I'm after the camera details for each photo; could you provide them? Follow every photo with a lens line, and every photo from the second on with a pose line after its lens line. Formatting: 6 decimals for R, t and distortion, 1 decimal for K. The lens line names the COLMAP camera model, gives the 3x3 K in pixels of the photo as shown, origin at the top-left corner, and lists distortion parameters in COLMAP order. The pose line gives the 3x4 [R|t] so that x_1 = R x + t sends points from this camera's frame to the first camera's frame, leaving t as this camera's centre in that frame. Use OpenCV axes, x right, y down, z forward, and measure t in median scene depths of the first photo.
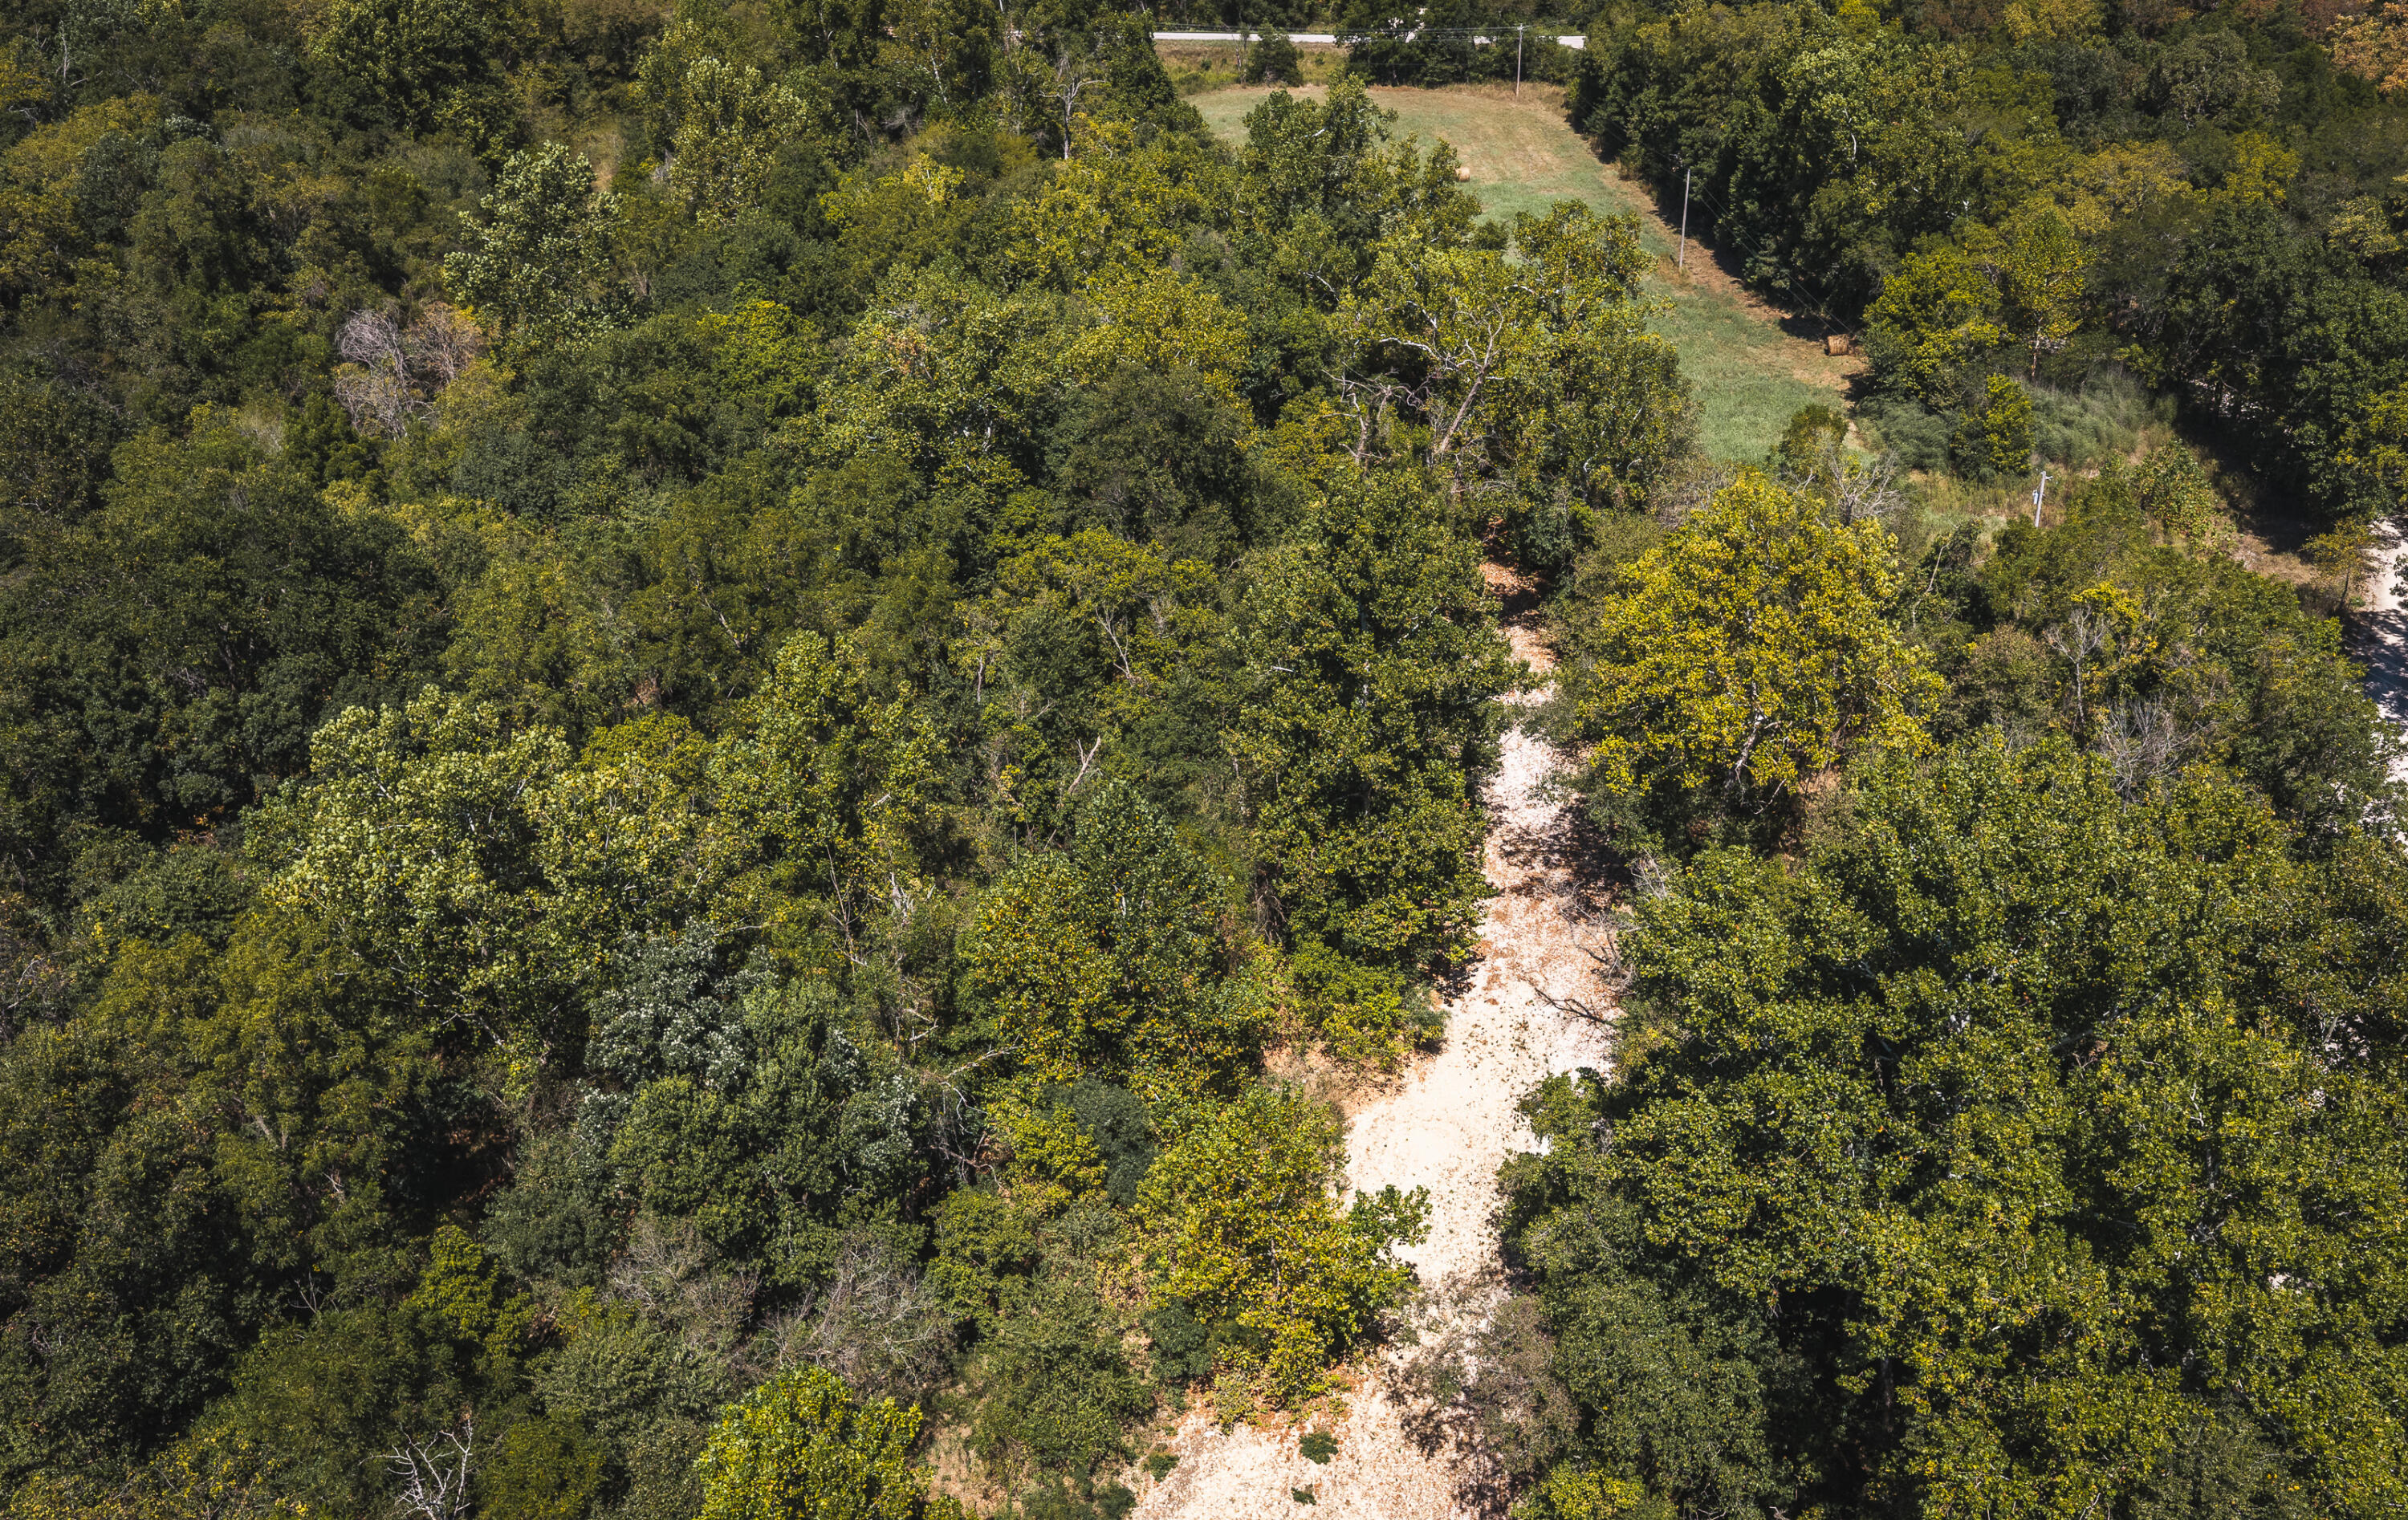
lens RADIAL K [[1989.7, 0, 1204.5], [0, 1989.7, 761.8], [0, 0, 1]] dist [0.018230, -0.035914]
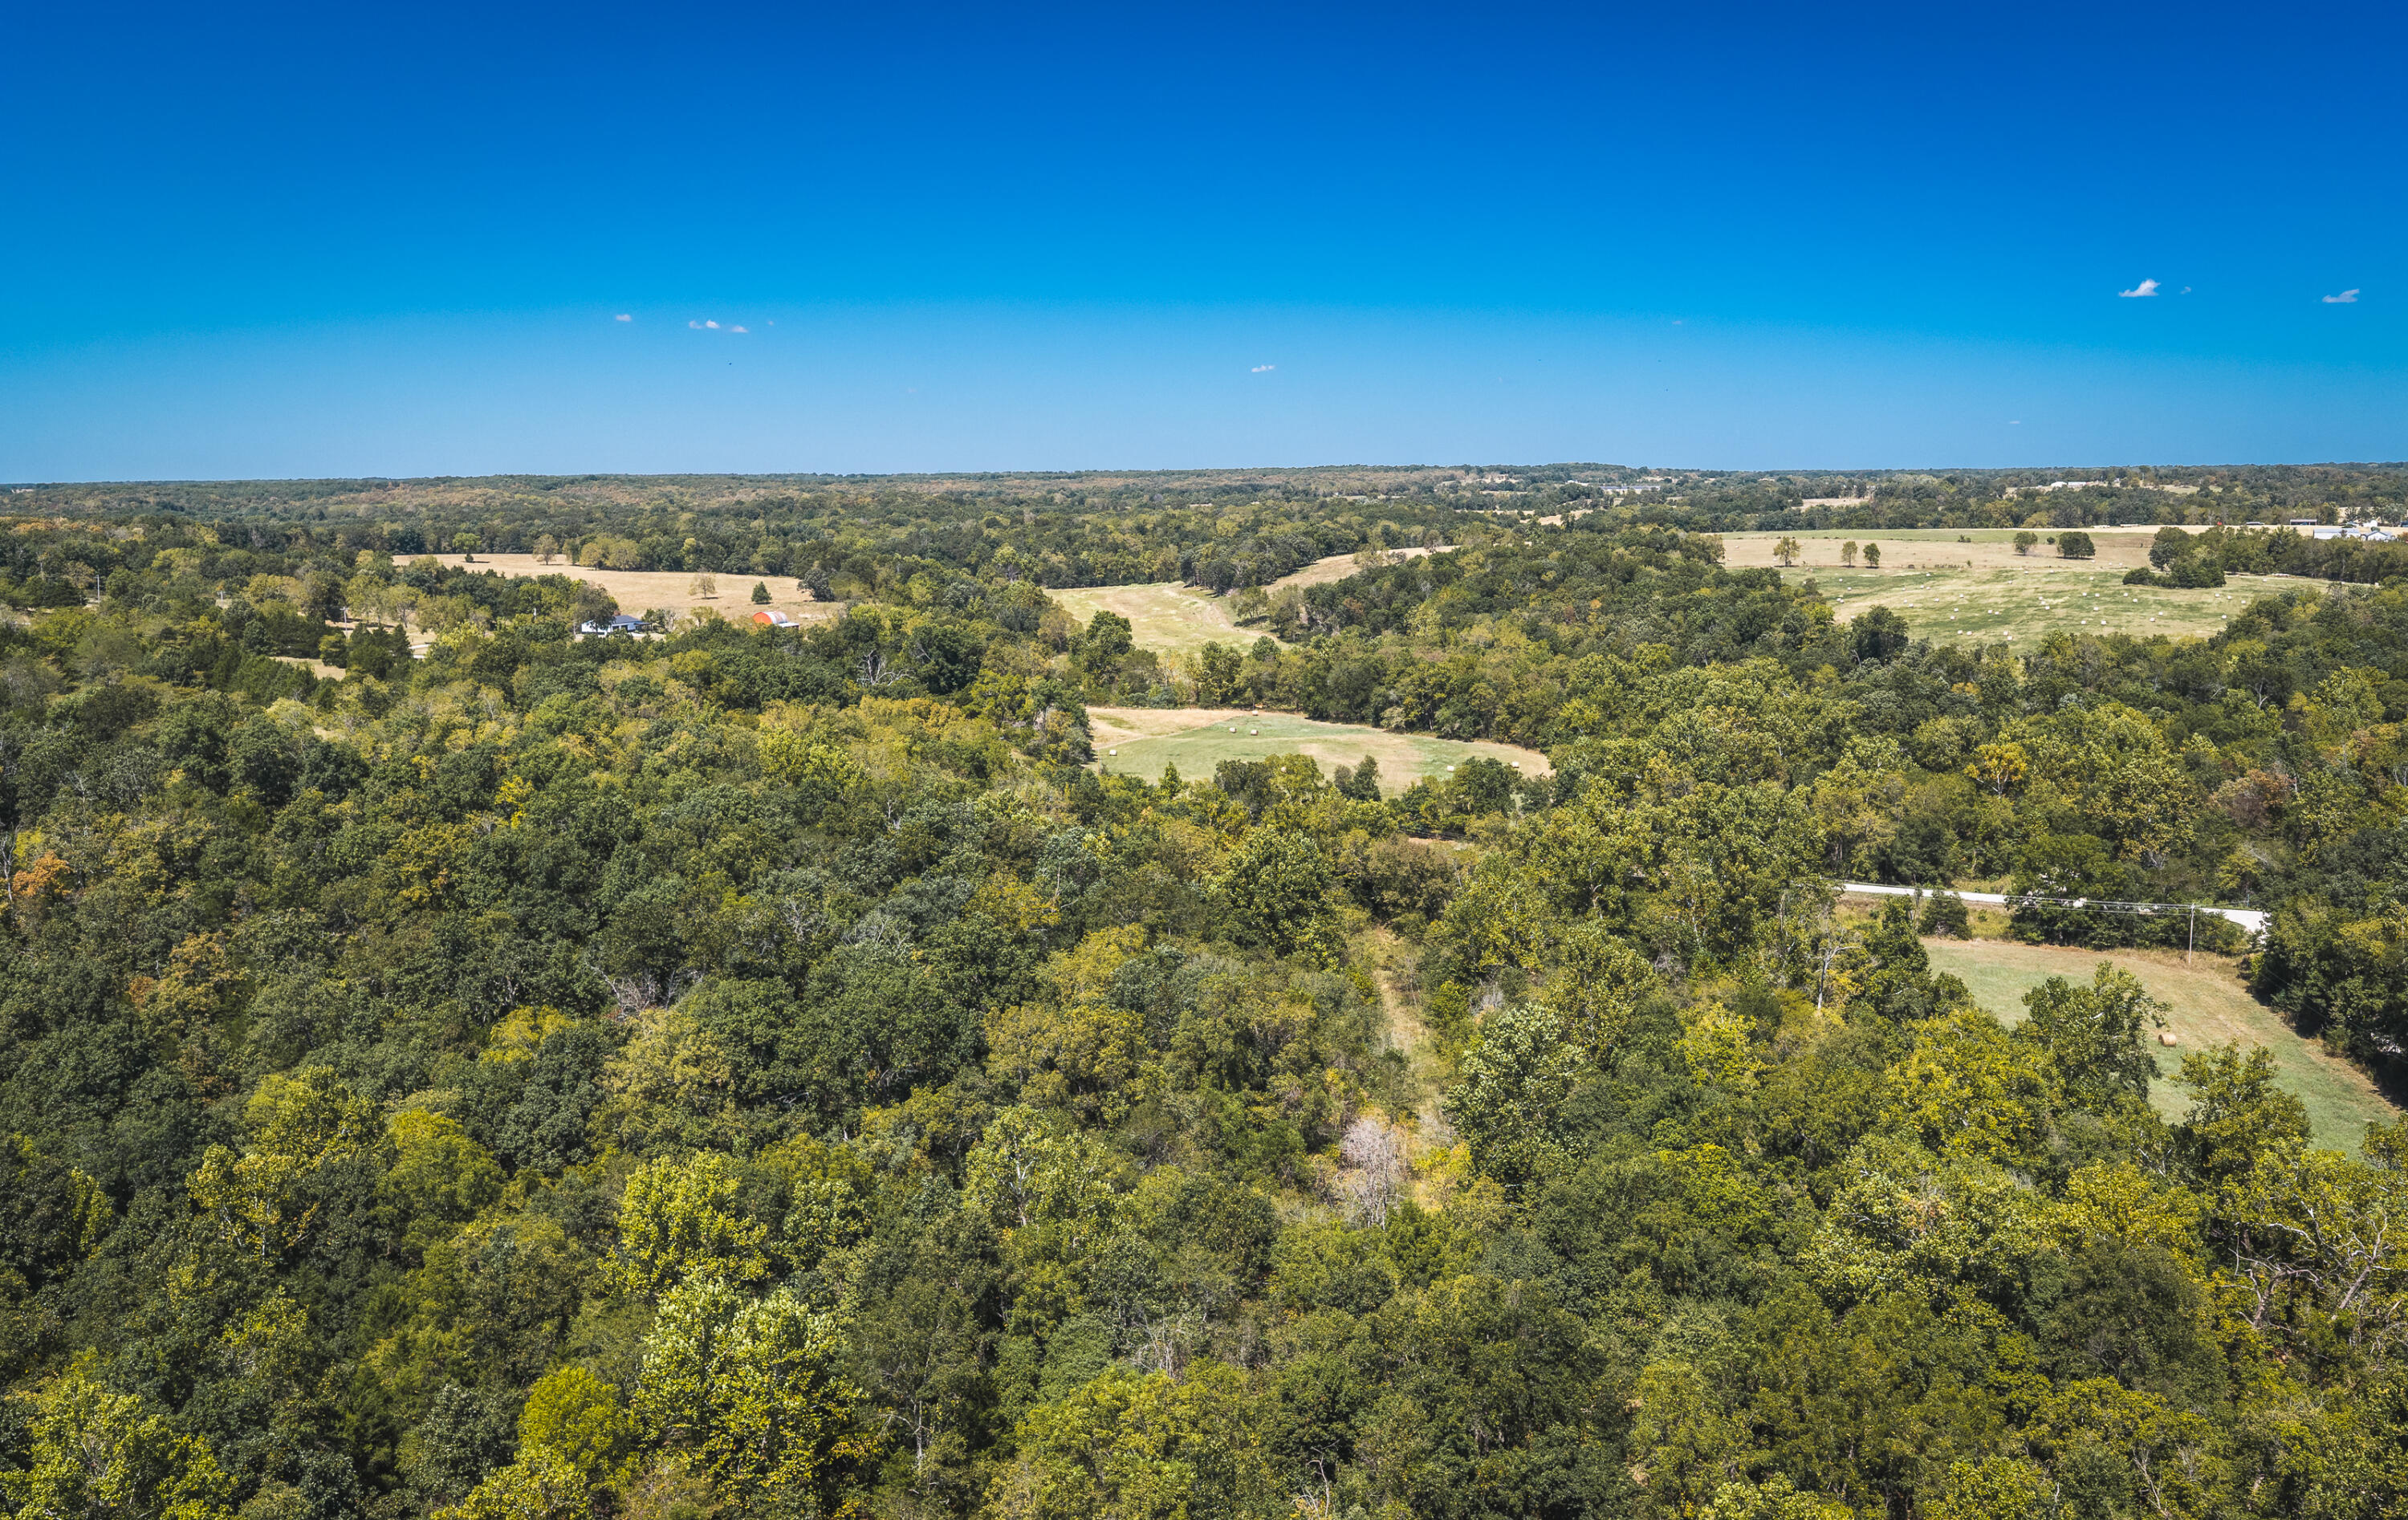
lens RADIAL K [[1989.7, 0, 1183.9], [0, 1989.7, 755.5], [0, 0, 1]] dist [0.018230, -0.035914]
pose [[0.974713, 0.041237, -0.219621, -0.172792], [-0.117721, 0.930142, -0.347818, 0.010265], [0.189935, 0.364877, 0.911477, -0.182729]]
